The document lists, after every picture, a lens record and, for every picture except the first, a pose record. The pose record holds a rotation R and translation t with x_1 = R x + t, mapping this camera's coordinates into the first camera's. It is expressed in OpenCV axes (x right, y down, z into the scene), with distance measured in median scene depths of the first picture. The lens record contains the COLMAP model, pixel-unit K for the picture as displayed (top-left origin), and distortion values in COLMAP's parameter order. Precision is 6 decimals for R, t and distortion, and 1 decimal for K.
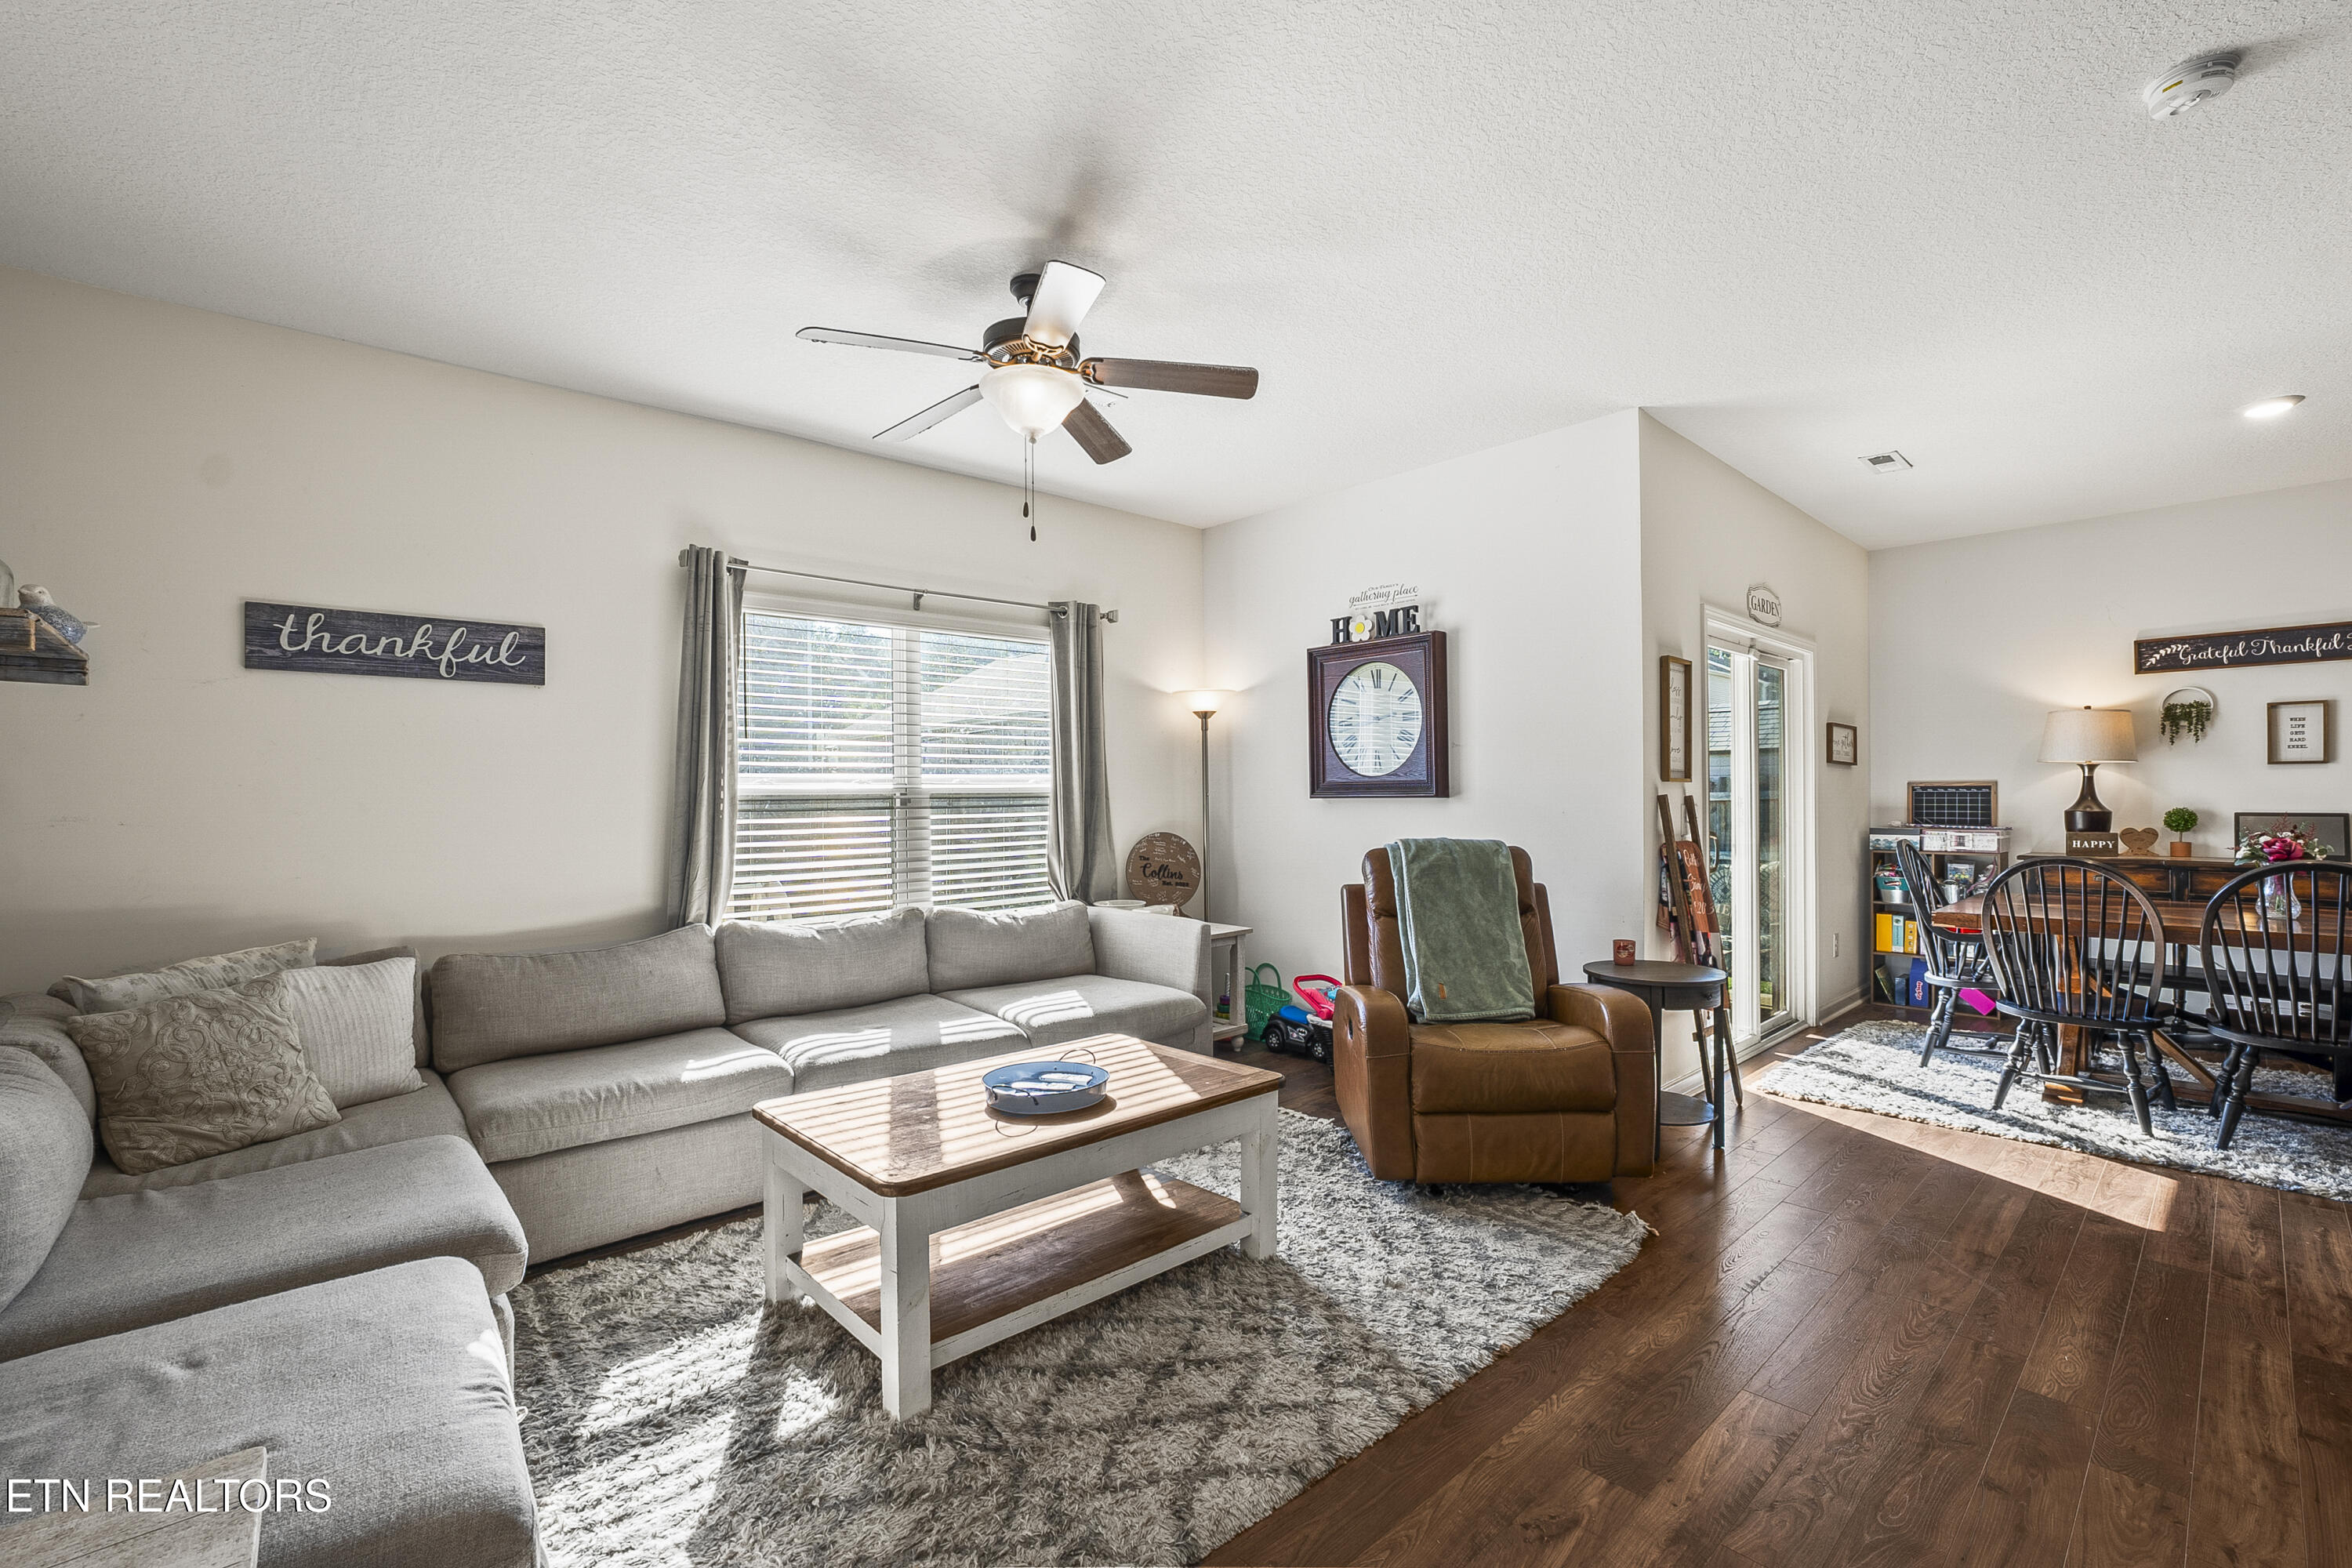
lens RADIAL K [[1024.2, 0, 1174.7], [0, 1024.2, 792.1], [0, 0, 1]] dist [-0.036263, 0.012397]
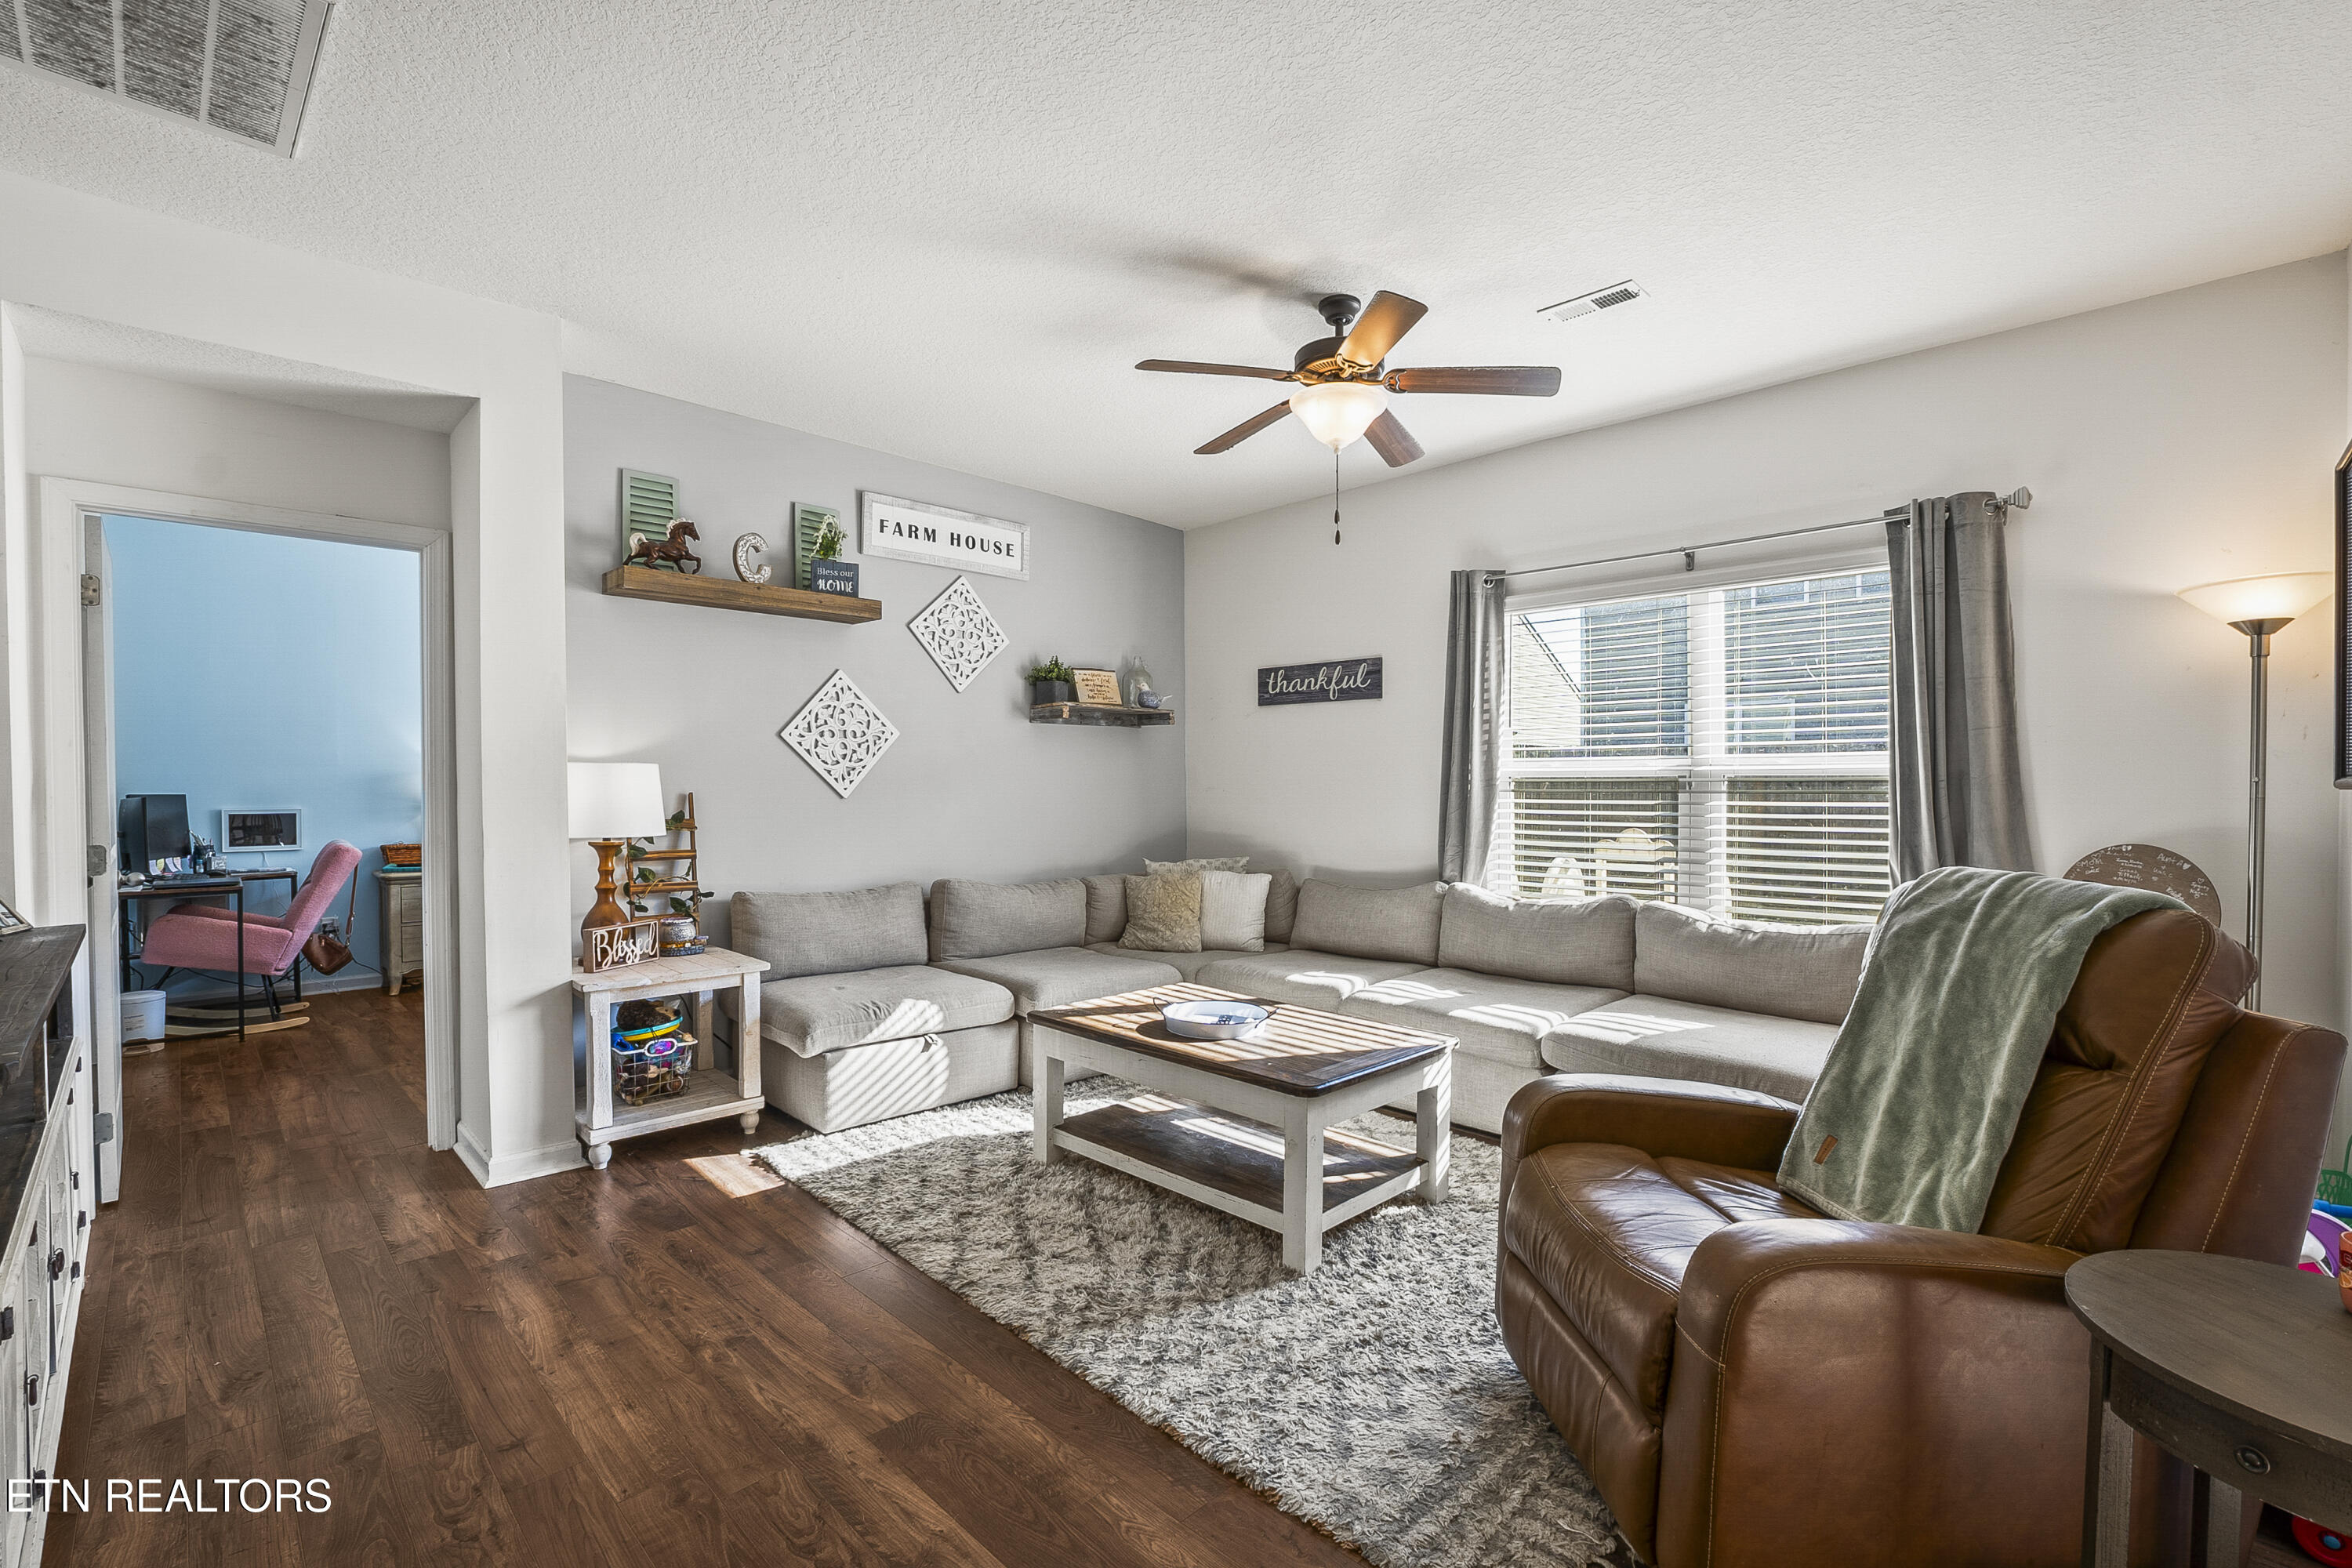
lens RADIAL K [[1030.2, 0, 1176.0], [0, 1030.2, 784.0], [0, 0, 1]] dist [-0.041069, 0.018644]
pose [[0.045295, 0.011365, -0.998909, 0.924404], [0.001217, 0.999934, 0.011432, -0.003847], [0.998973, -0.001734, 0.045278, 0.762160]]
